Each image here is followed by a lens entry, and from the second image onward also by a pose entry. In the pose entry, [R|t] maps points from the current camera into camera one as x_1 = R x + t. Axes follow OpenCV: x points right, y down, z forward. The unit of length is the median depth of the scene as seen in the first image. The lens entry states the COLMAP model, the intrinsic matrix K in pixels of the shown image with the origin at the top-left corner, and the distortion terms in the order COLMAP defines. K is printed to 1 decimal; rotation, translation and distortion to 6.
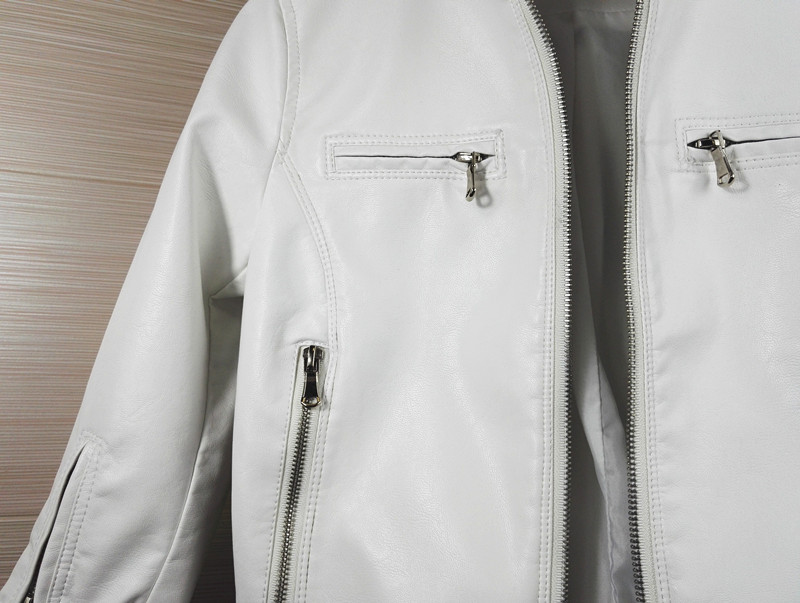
lens RADIAL K [[639.3, 0, 400.0], [0, 639.3, 301.5], [0, 0, 1]] dist [-0.010541, 0.057428]
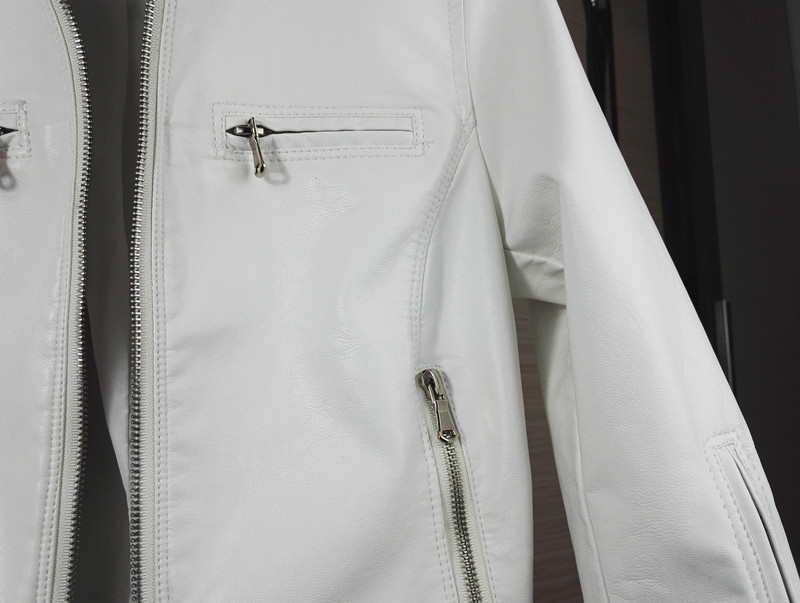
lens RADIAL K [[639.3, 0, 400.0], [0, 639.3, 301.5], [0, 0, 1]] dist [-0.010541, 0.057428]
pose [[0.965653, -0.001513, 0.259829, 0.456517], [0.006288, 0.999826, -0.017544, 0.023344], [-0.259758, 0.018575, 0.965495, 0.033169]]
